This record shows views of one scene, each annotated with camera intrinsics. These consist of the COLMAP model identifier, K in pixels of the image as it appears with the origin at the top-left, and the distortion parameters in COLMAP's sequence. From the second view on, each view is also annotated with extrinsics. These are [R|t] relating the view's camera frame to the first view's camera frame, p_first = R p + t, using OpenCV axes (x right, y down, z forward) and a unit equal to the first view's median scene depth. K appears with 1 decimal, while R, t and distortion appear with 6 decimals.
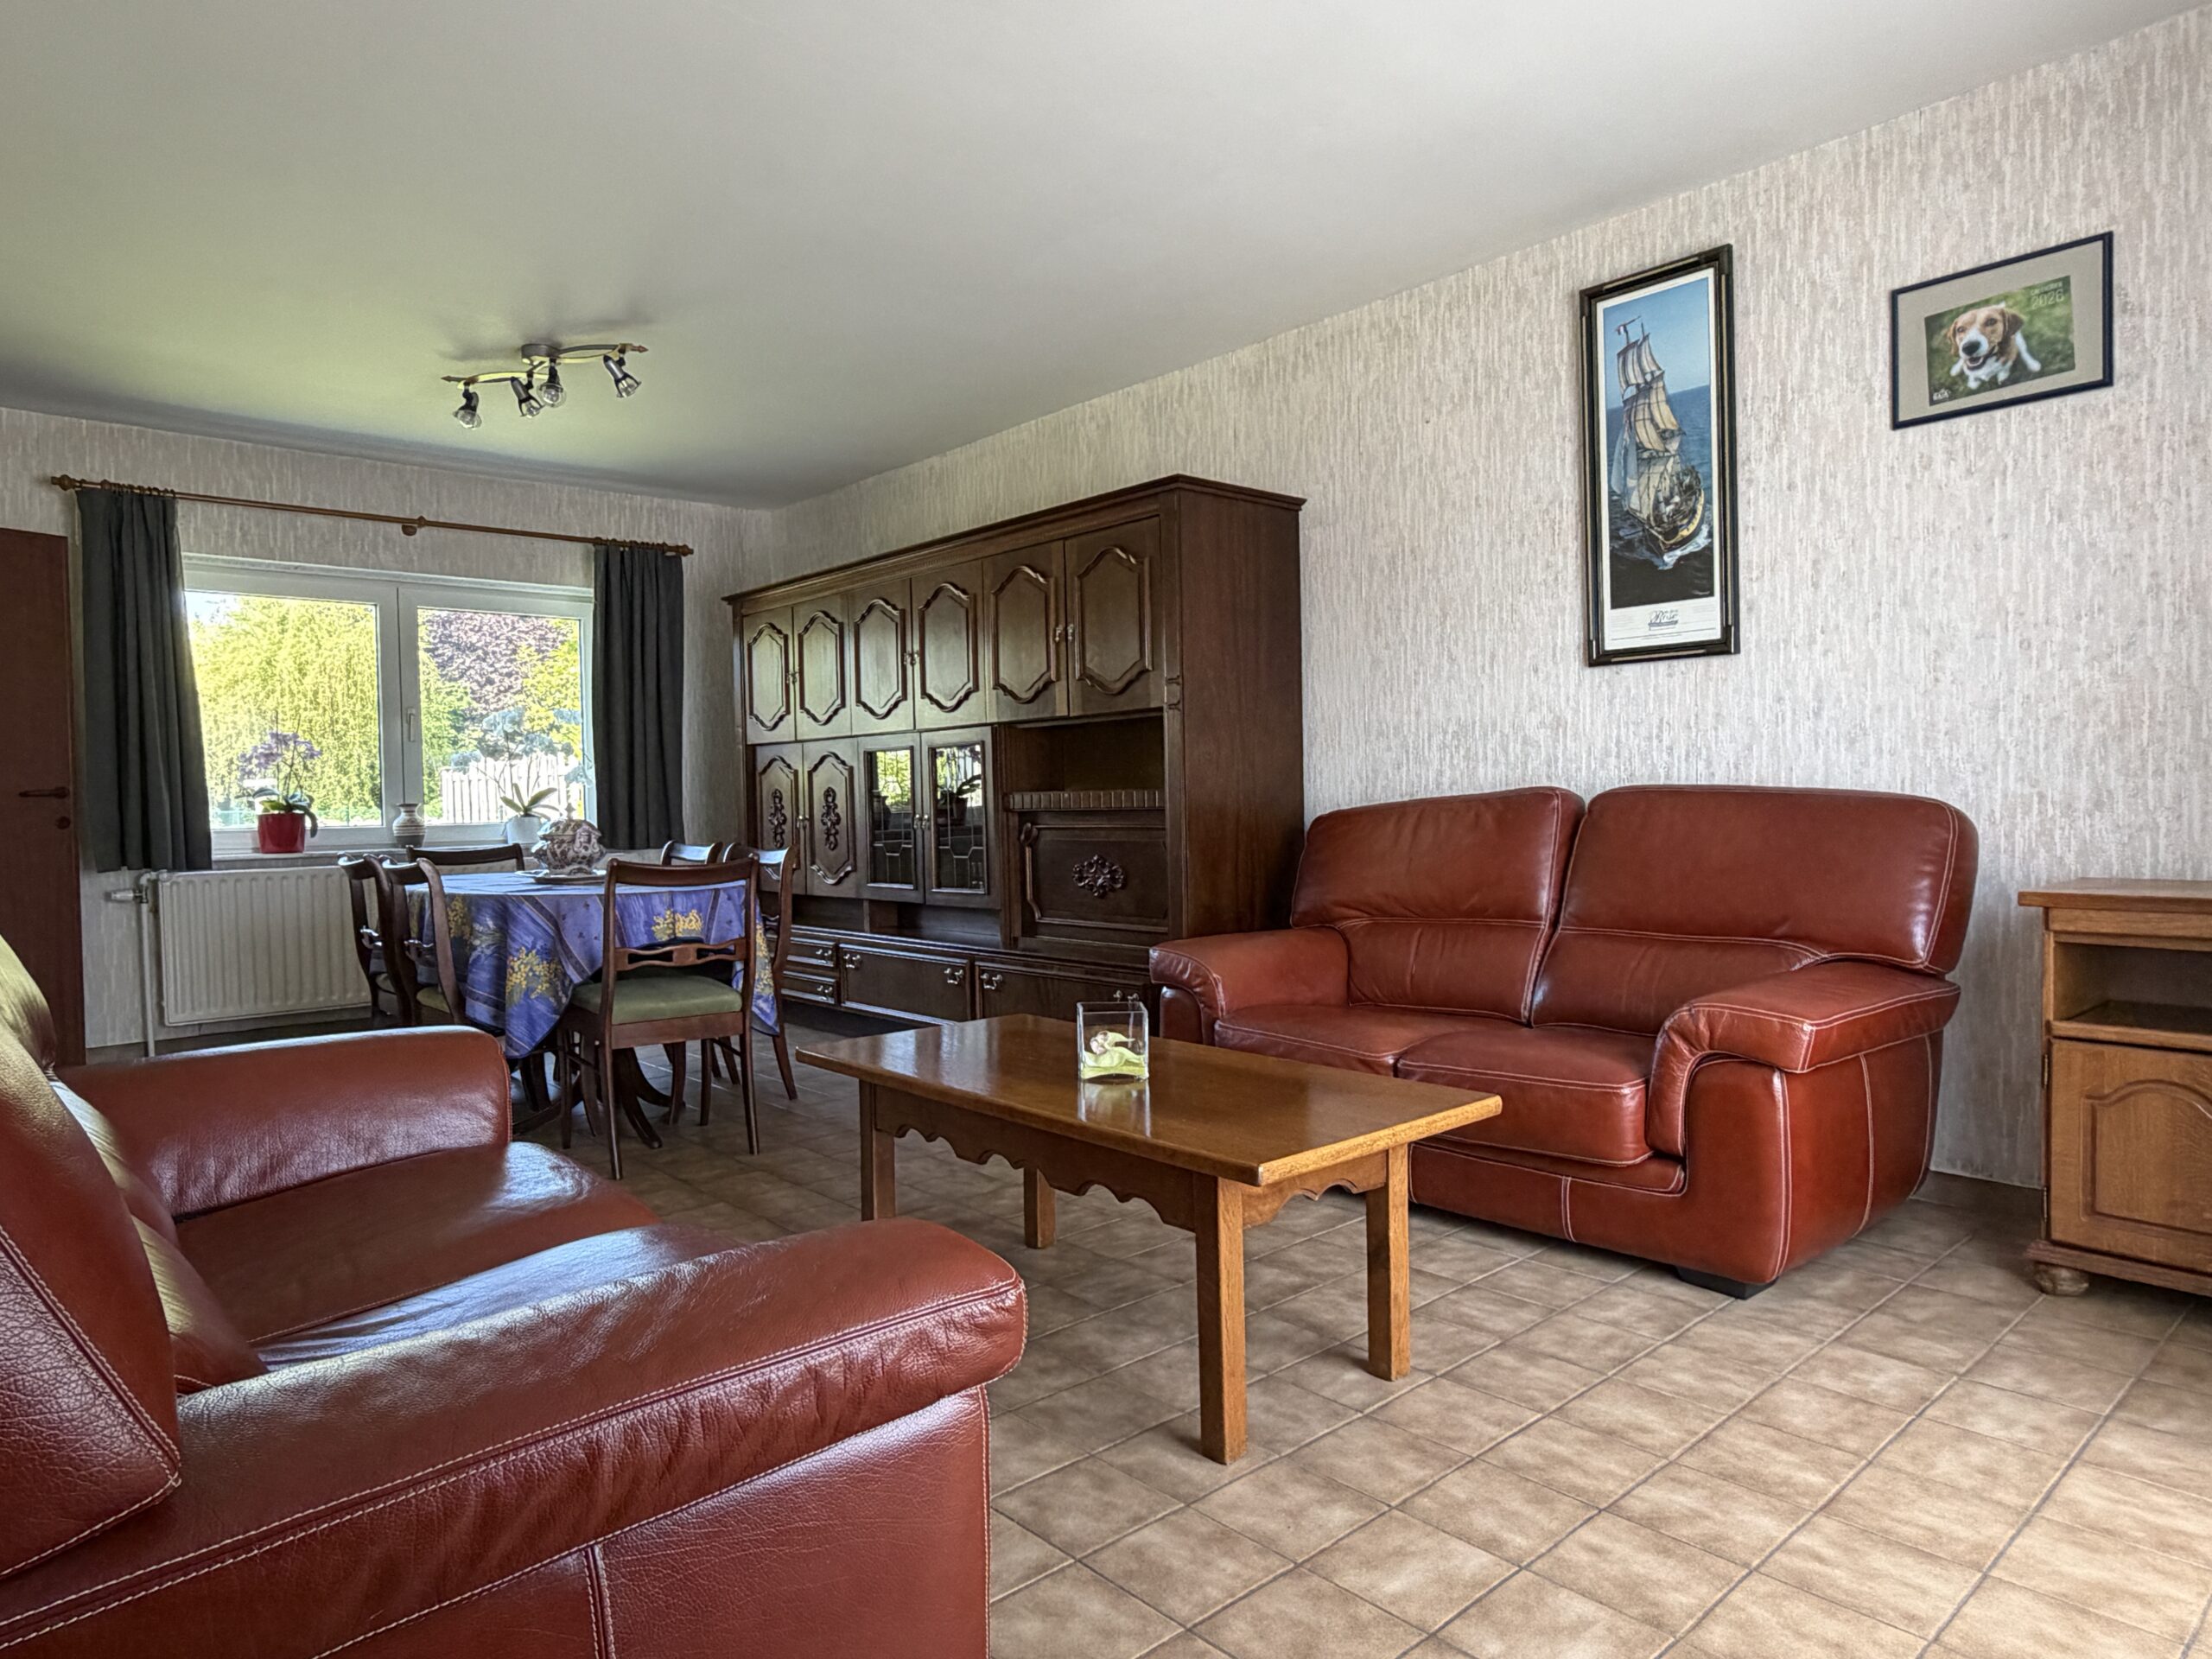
lens RADIAL K [[1365.9, 0, 1106.0], [0, 1365.9, 829.5], [0, 0, 1]] dist [-0.000445, -0.000030]
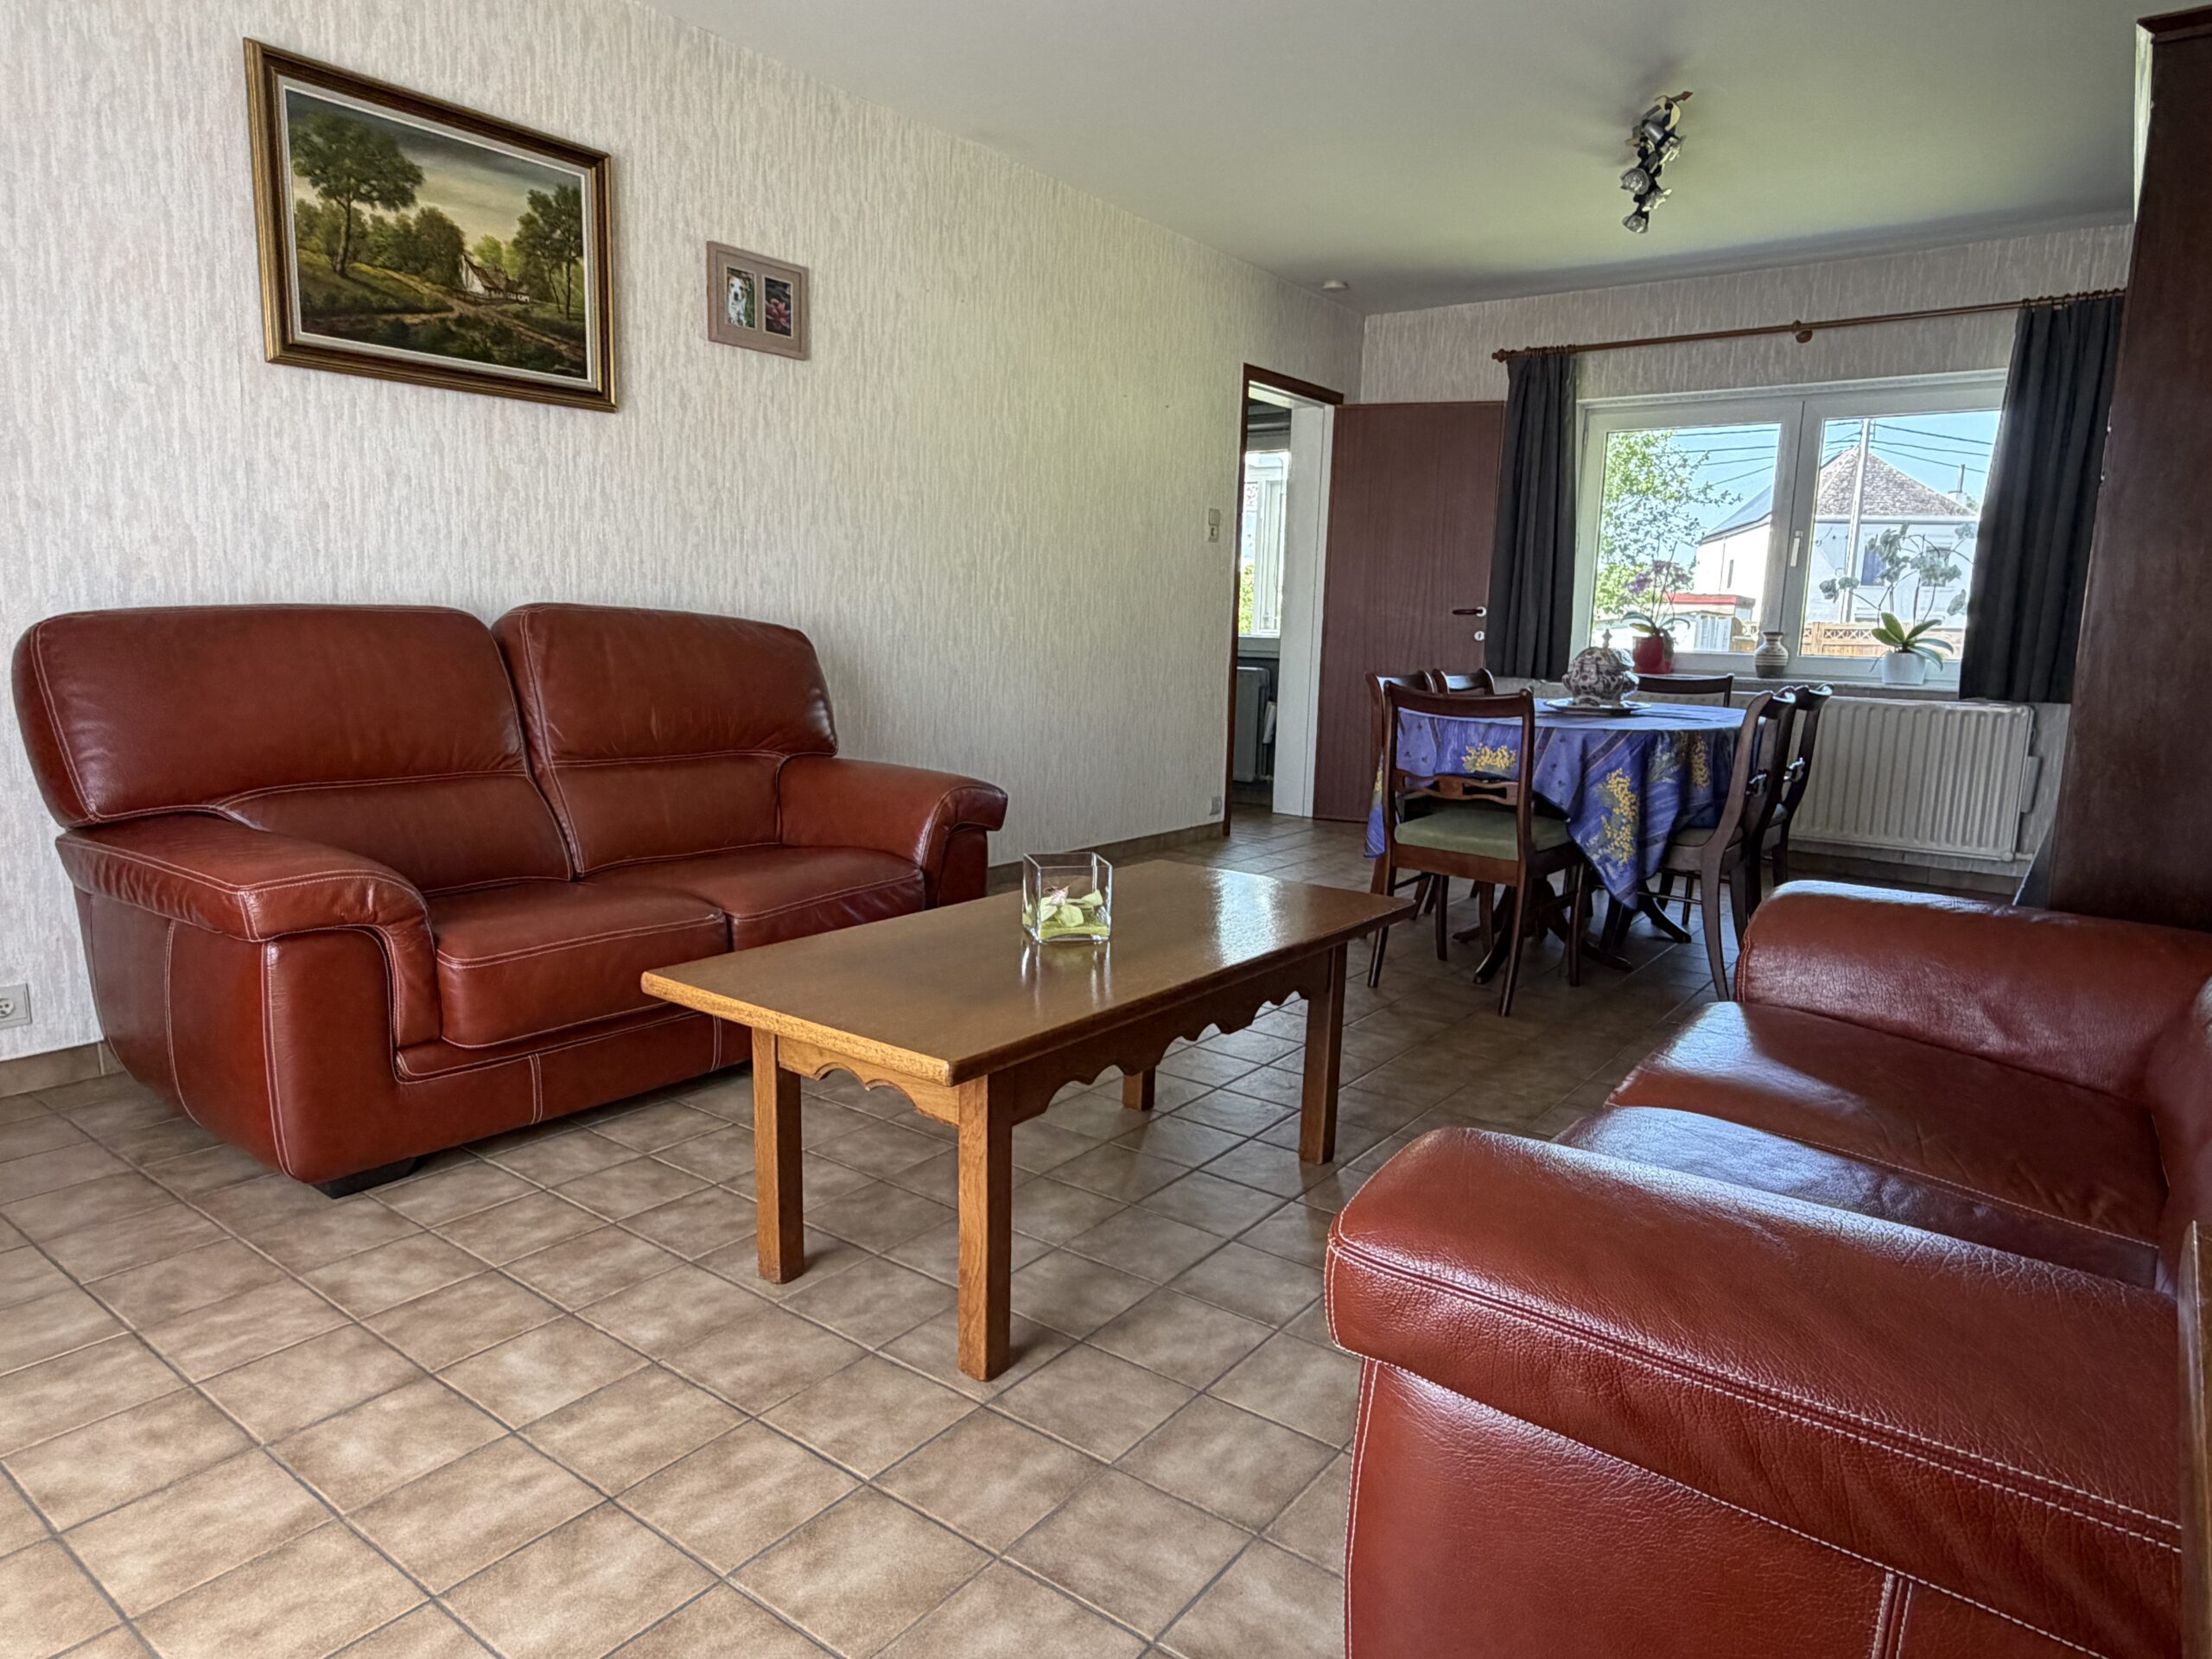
lens RADIAL K [[1365.9, 0, 1106.0], [0, 1365.9, 829.5], [0, 0, 1]] dist [-0.000445, -0.000030]
pose [[0.188116, 0.172770, -0.966831, 1.073679], [-0.054024, 0.984736, 0.165459, -0.047018], [0.980660, 0.021107, 0.194578, 1.055831]]
